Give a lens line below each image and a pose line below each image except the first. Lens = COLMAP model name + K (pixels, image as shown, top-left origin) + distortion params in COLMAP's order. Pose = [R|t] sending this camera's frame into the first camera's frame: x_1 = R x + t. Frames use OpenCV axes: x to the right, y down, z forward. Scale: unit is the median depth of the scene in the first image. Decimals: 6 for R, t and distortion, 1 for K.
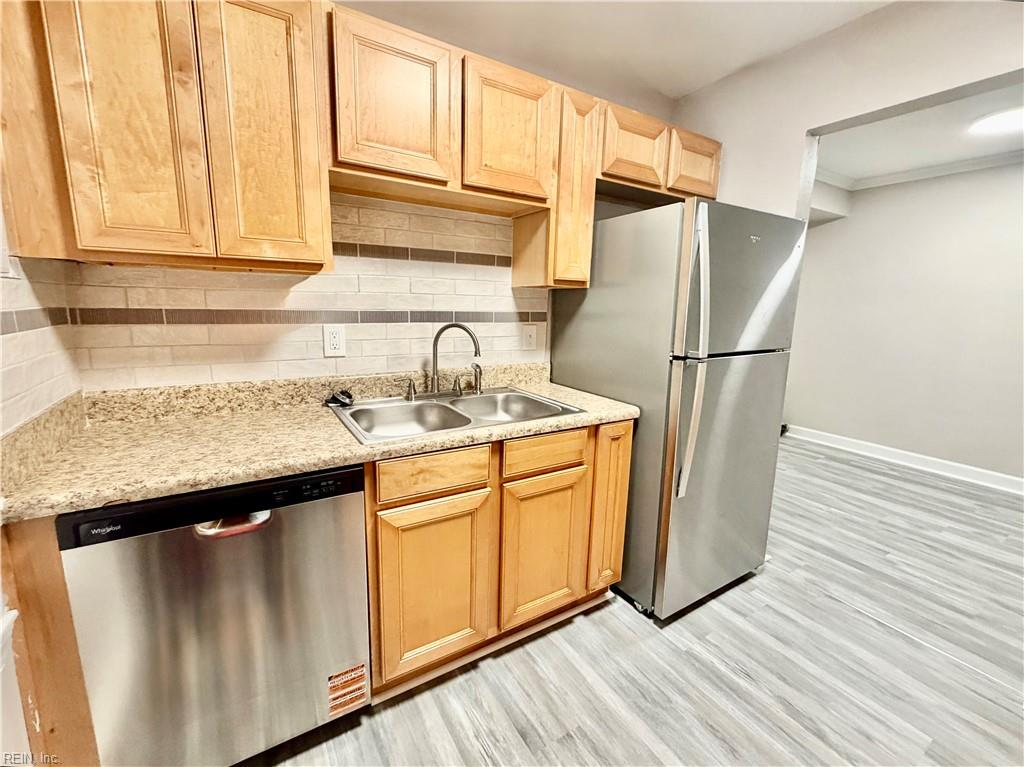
lens RADIAL K [[433.4, 0, 512.0], [0, 433.4, 383.5], [0, 0, 1]] dist [0.006877, -0.000183]
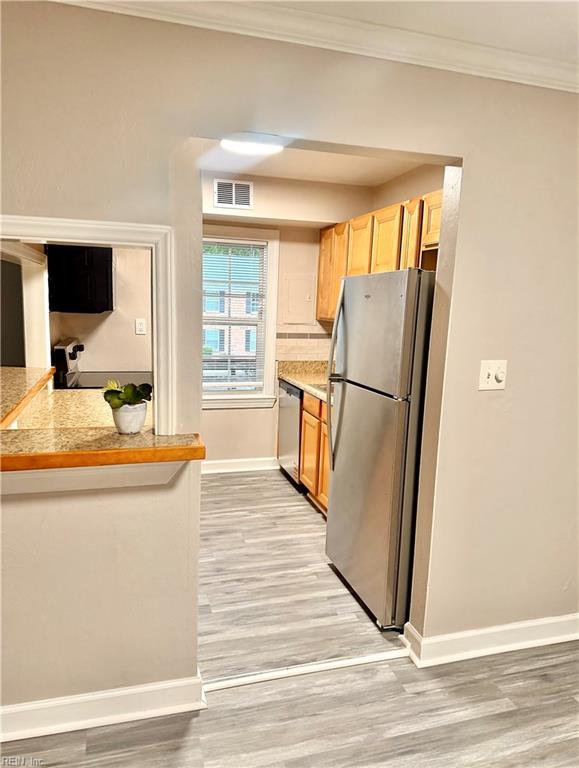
lens RADIAL K [[531.7, 0, 289.5], [0, 531.7, 384.0], [0, 0, 1]] dist [-0.003455, -0.005753]
pose [[-0.258819, 0.107969, -0.959873, 2.351739], [-0.217969, 0.961573, 0.166933, -0.321692], [0.941011, 0.252428, -0.225340, 1.324614]]
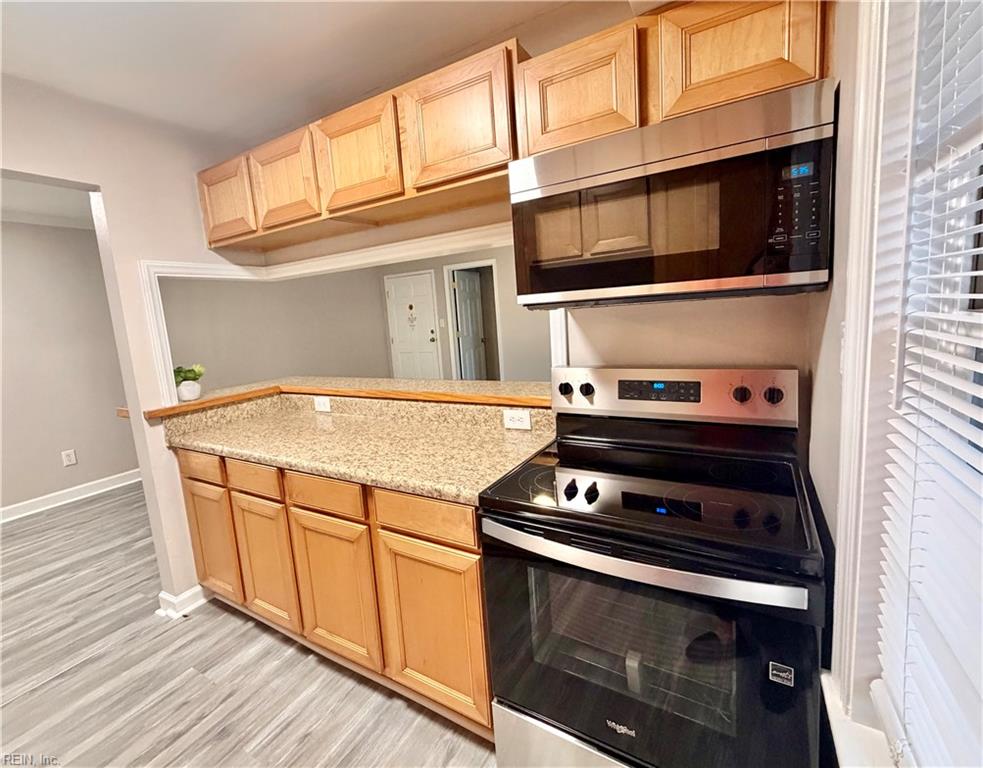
lens RADIAL K [[440.4, 0, 489.6], [0, 440.4, 365.1], [0, 0, 1]] dist [0.010903, 0.000130]
pose [[-0.465250, -0.112780, 0.877965, -0.521922], [0.218481, 0.946533, 0.237365, -0.185081], [-0.857793, 0.302253, -0.415734, 0.441744]]
